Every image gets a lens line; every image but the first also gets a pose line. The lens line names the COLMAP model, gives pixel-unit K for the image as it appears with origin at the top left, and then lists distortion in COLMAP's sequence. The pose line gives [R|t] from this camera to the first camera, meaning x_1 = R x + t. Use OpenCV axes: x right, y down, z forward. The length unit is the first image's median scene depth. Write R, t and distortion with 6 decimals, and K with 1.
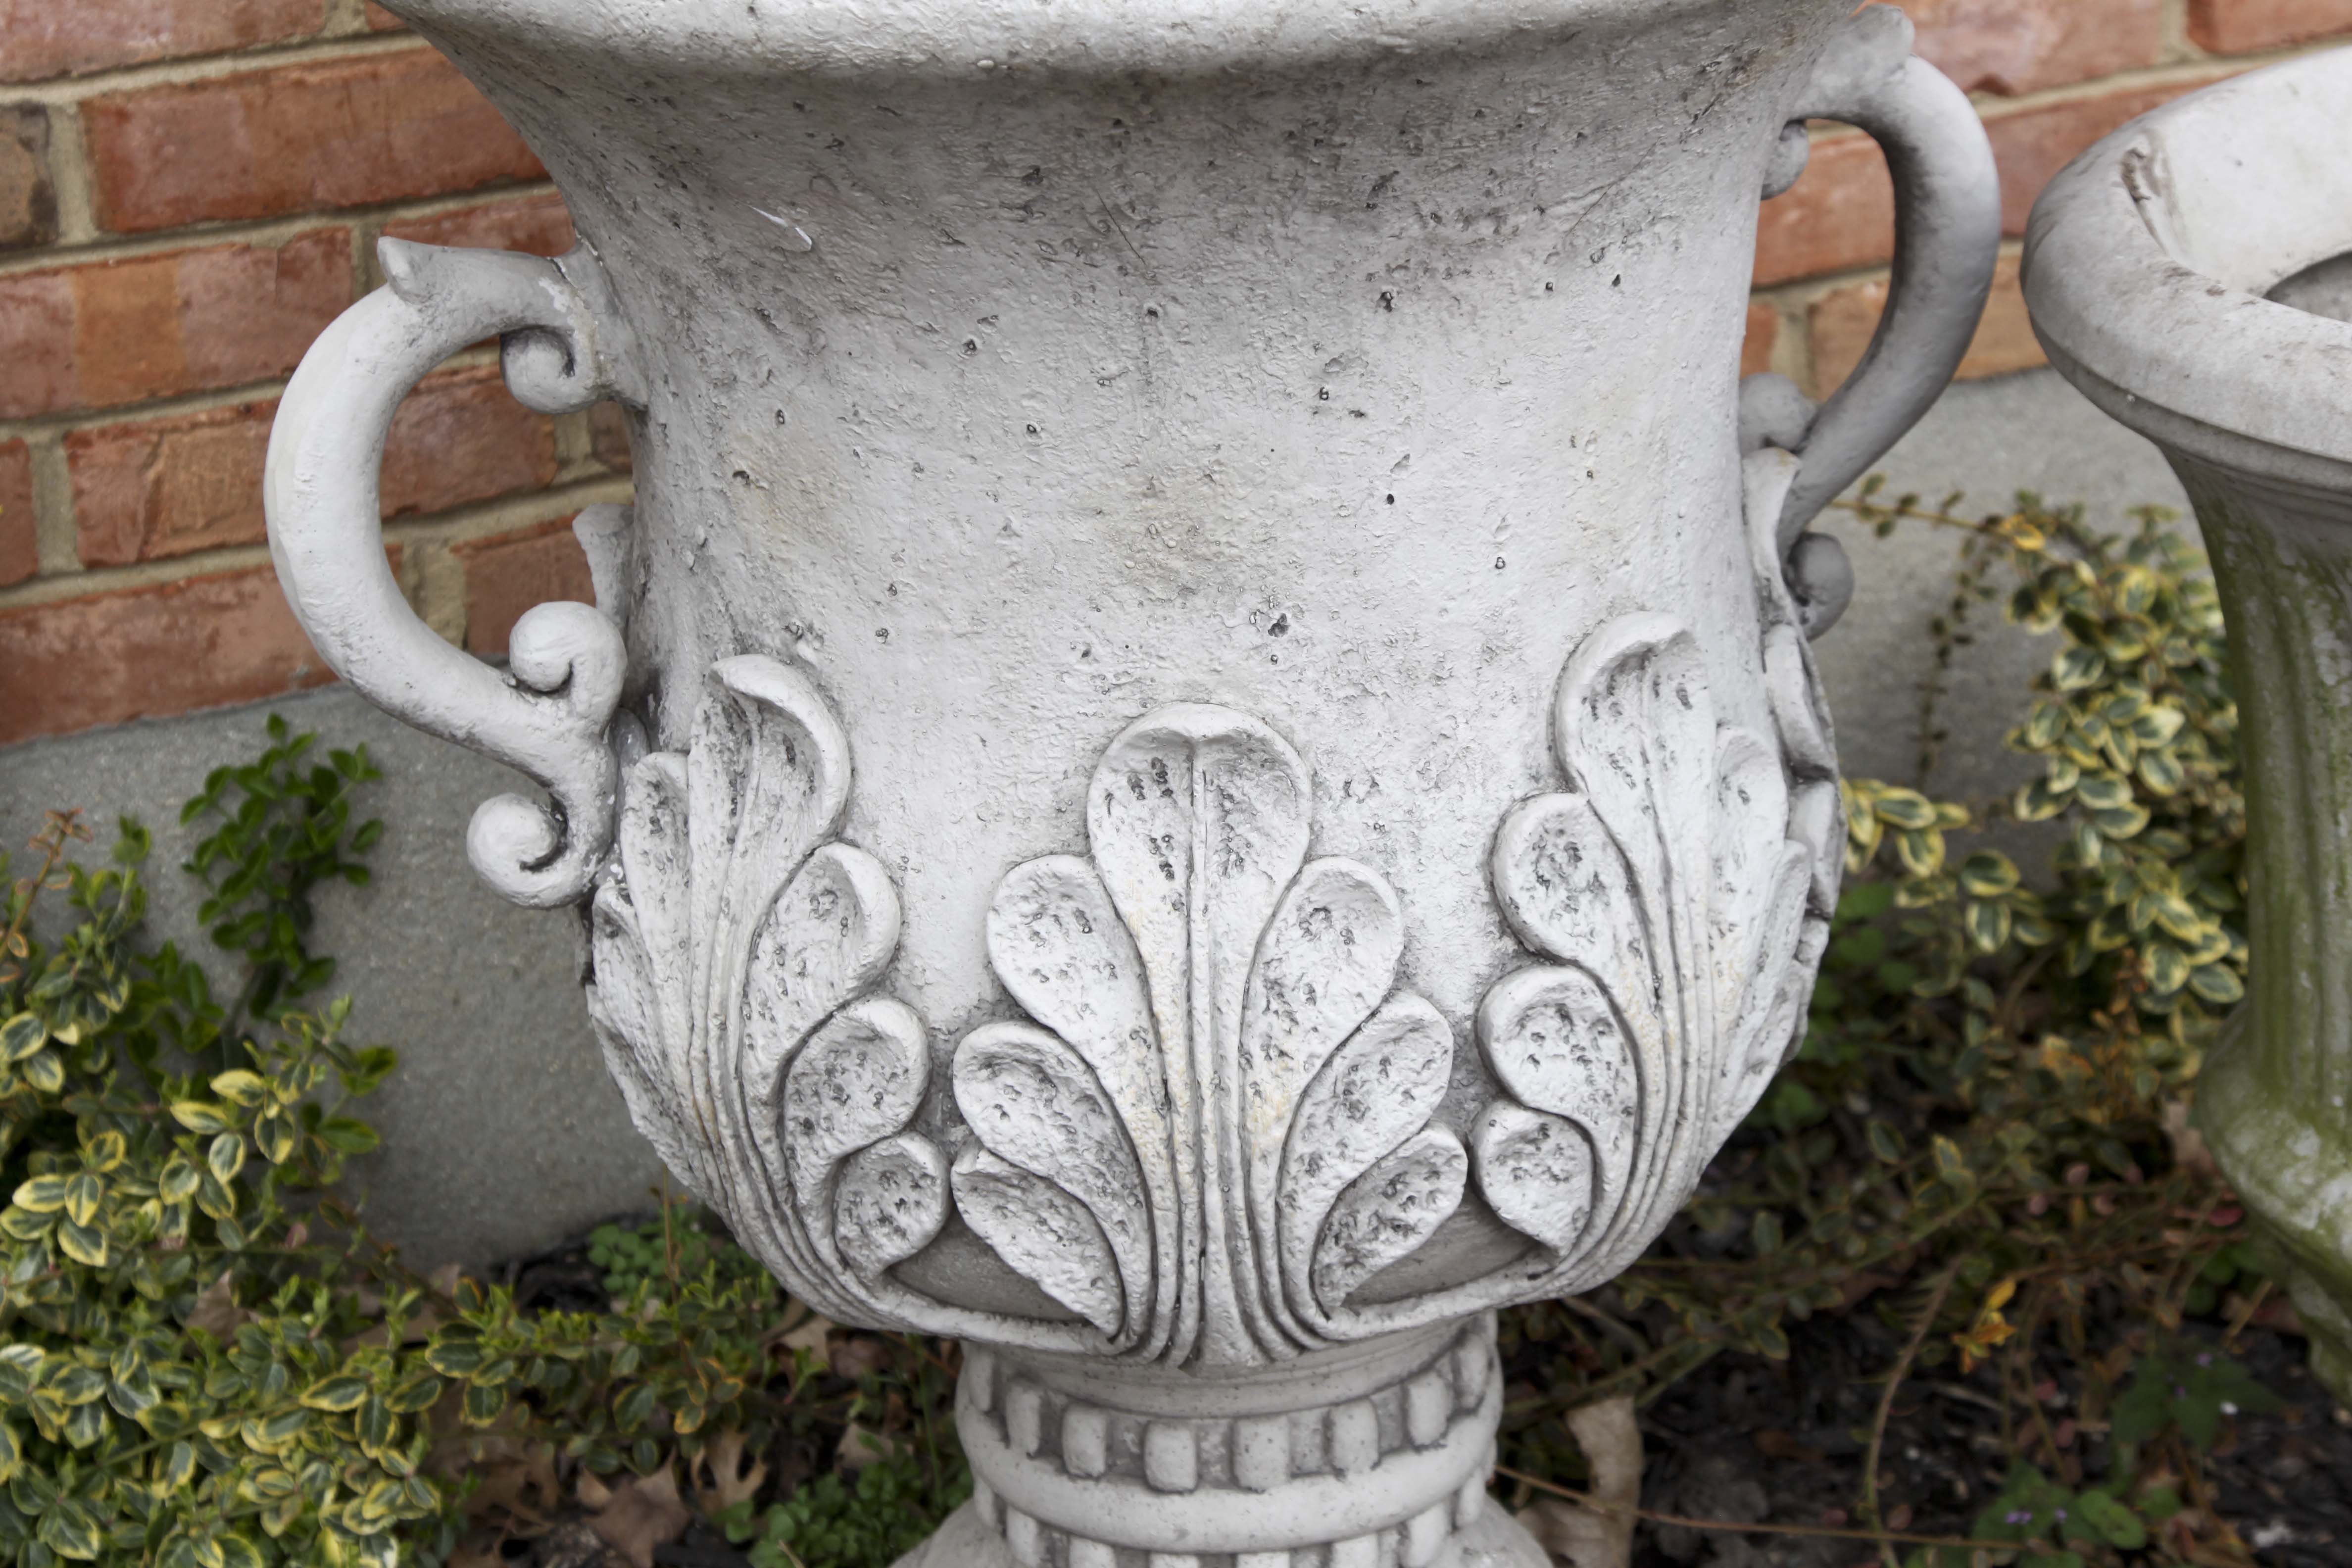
lens RADIAL K [[5284.8, 0, 1204.8], [0, 5284.8, 758.2], [0, 0, 1]] dist [0.139616, -0.002265]
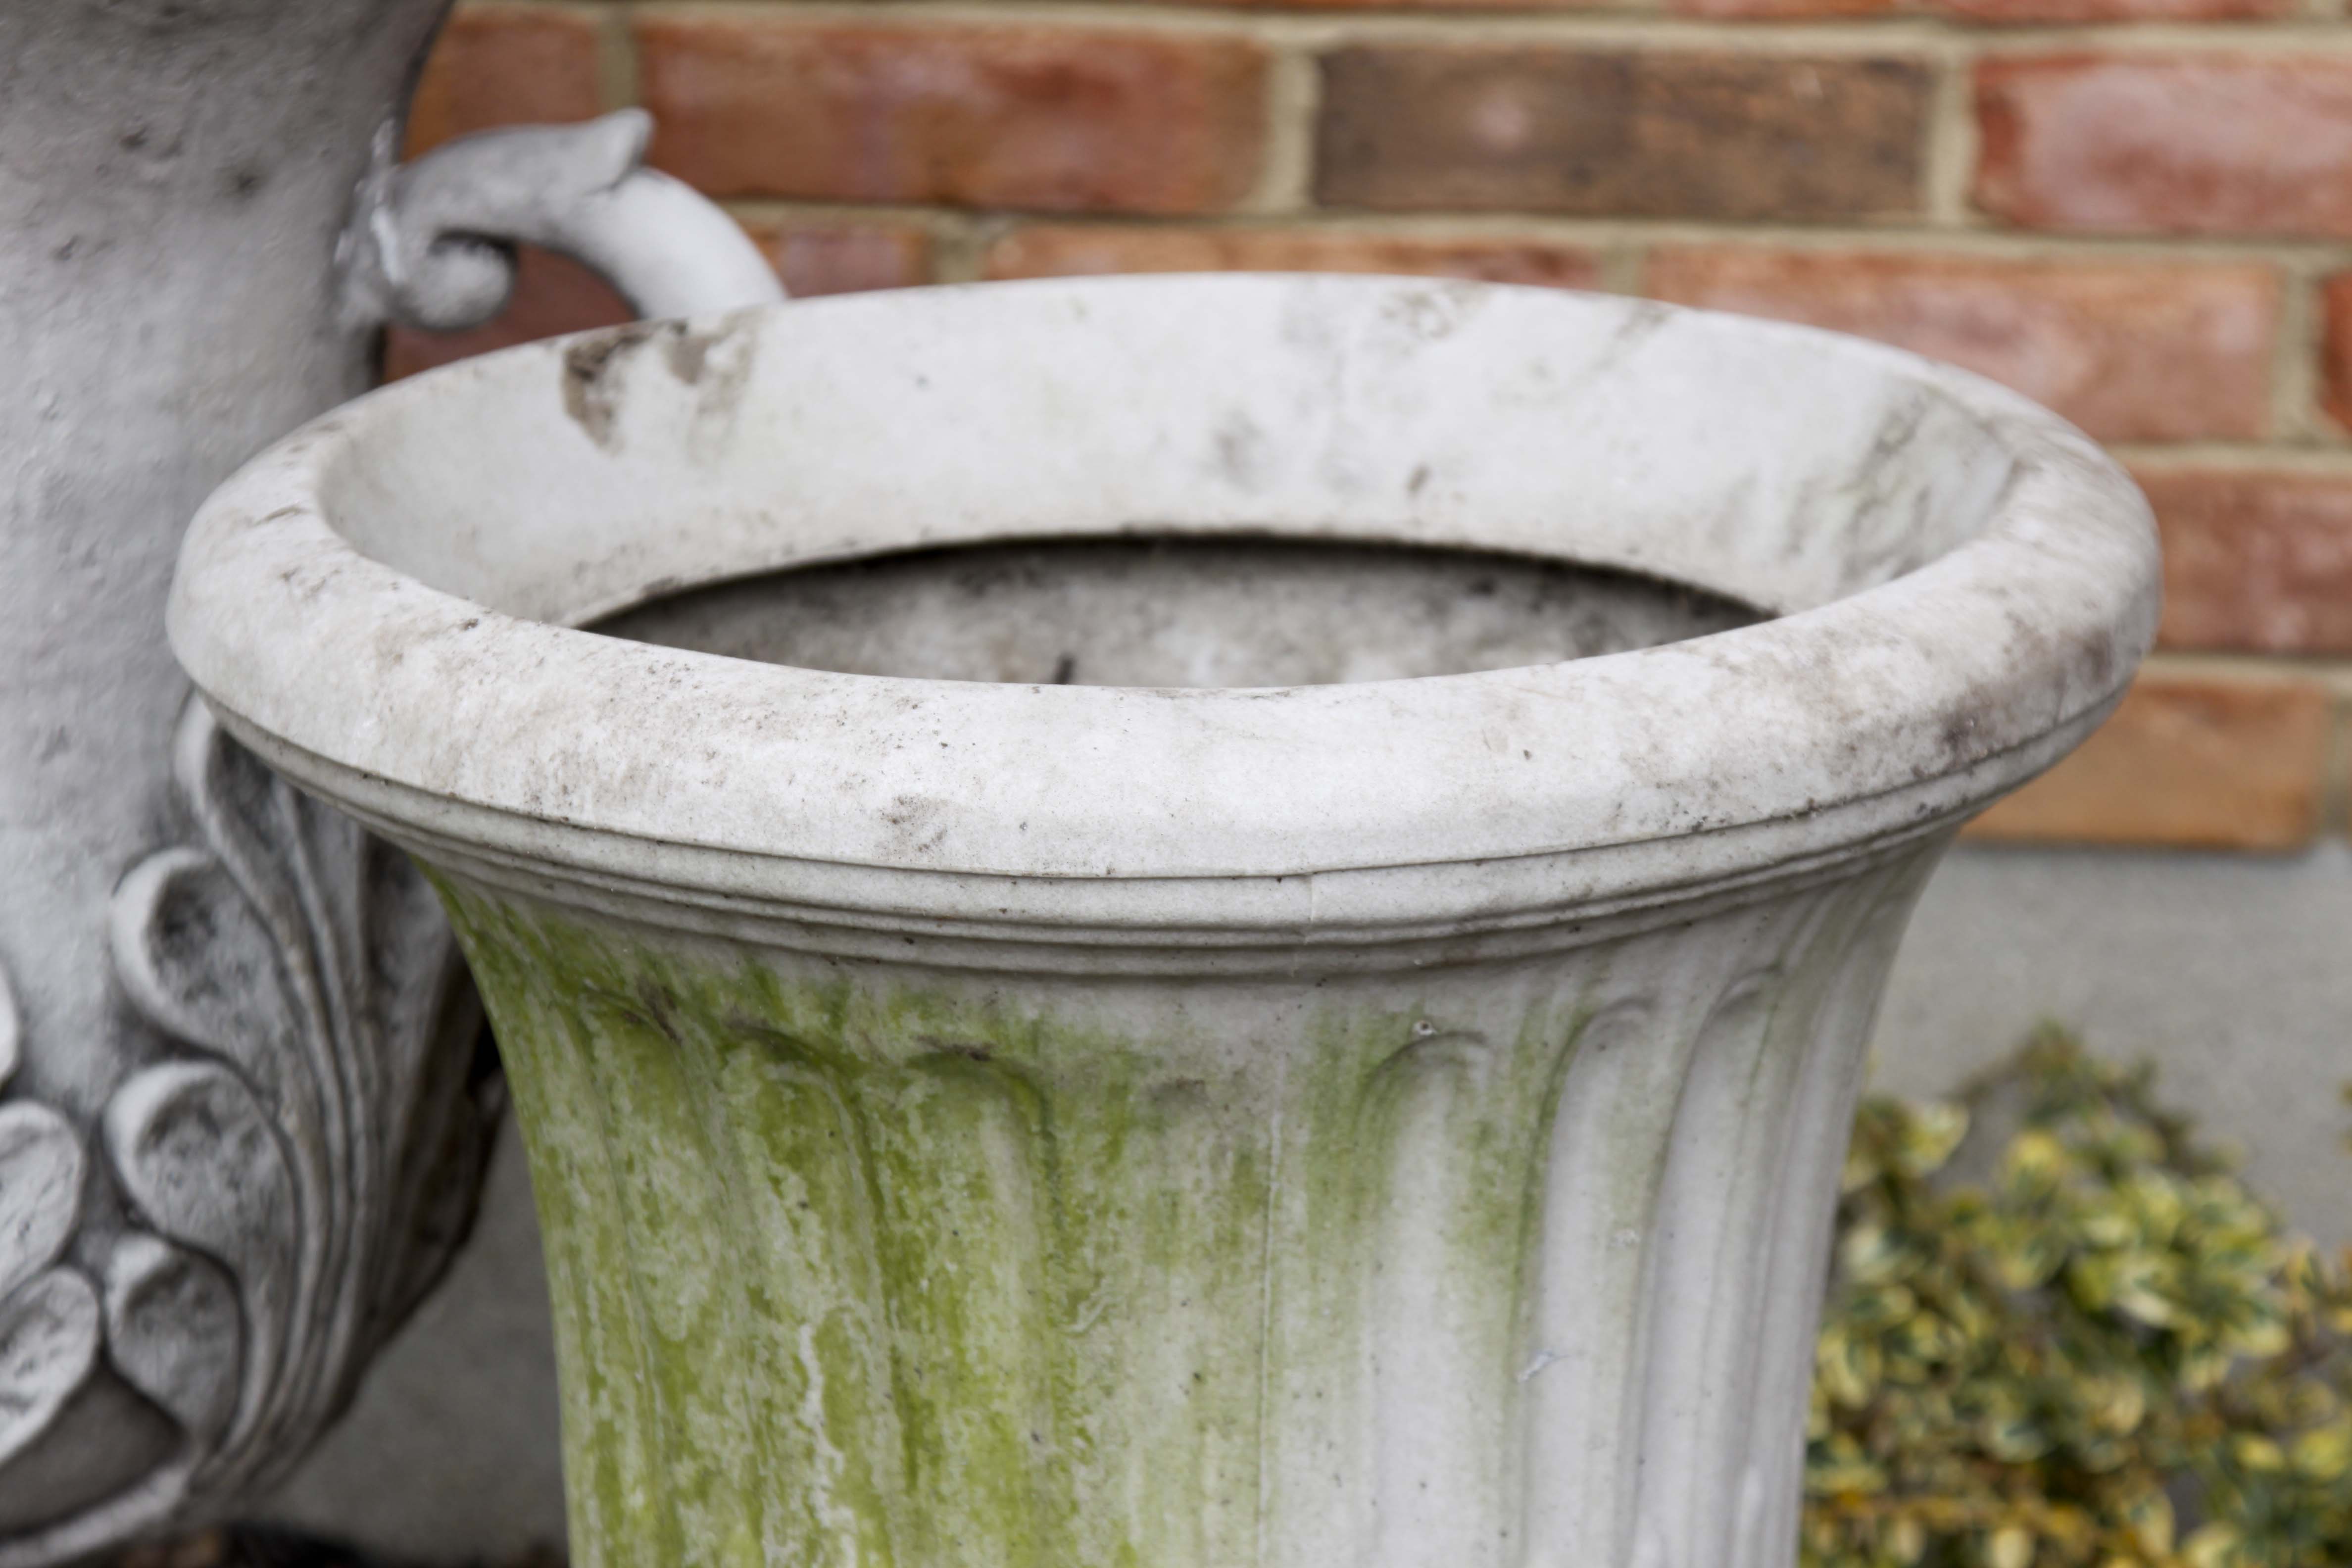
lens RADIAL K [[7830.6, 0, 1192.6], [0, 7830.6, 792.9], [0, 0, 1]] dist [0.290358, 1.312389]
pose [[0.856296, 0.183702, -0.482712, 0.803604], [-0.227537, 0.973201, -0.033271, -0.029016], [0.463664, 0.138325, 0.875147, 0.066497]]
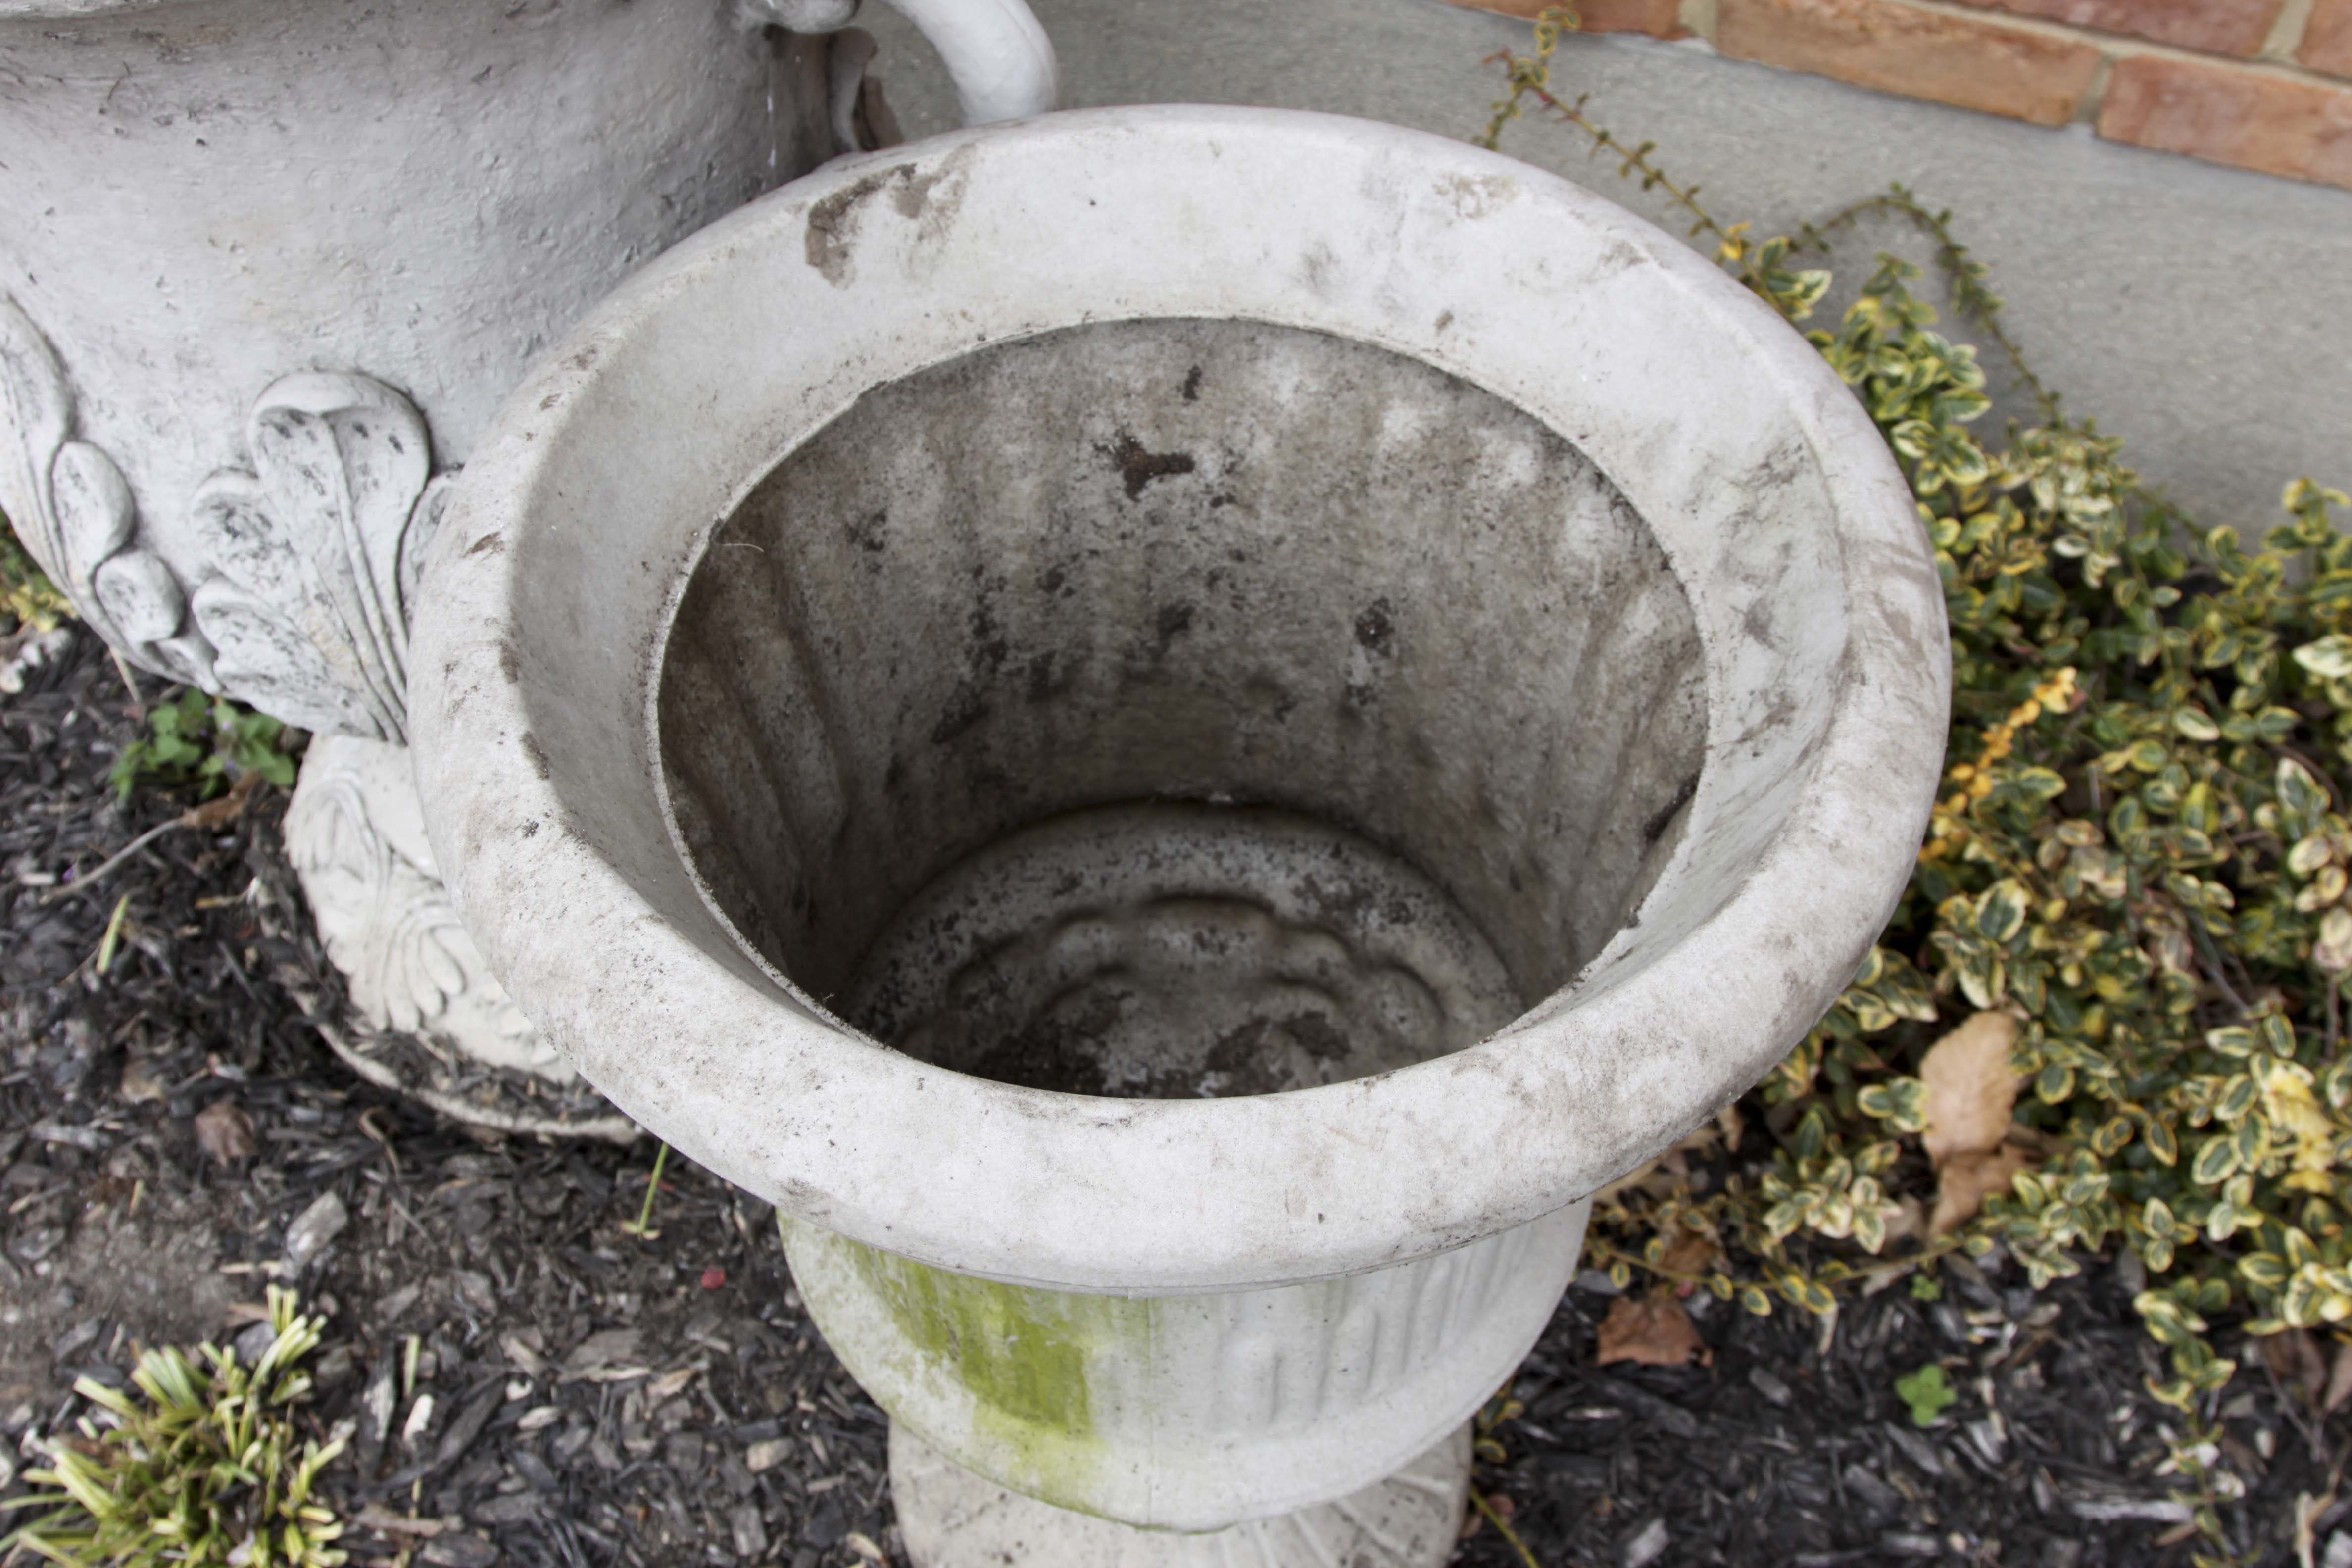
lens RADIAL K [[2487.2, 0, 1205.5], [0, 2487.2, 782.9], [0, 0, 1]] dist [-0.138962, 0.068212]
pose [[0.748248, 0.547975, -0.373962, 0.468362], [-0.287891, 0.776048, 0.561131, -0.310304], [0.597699, -0.312205, 0.738434, 0.659169]]
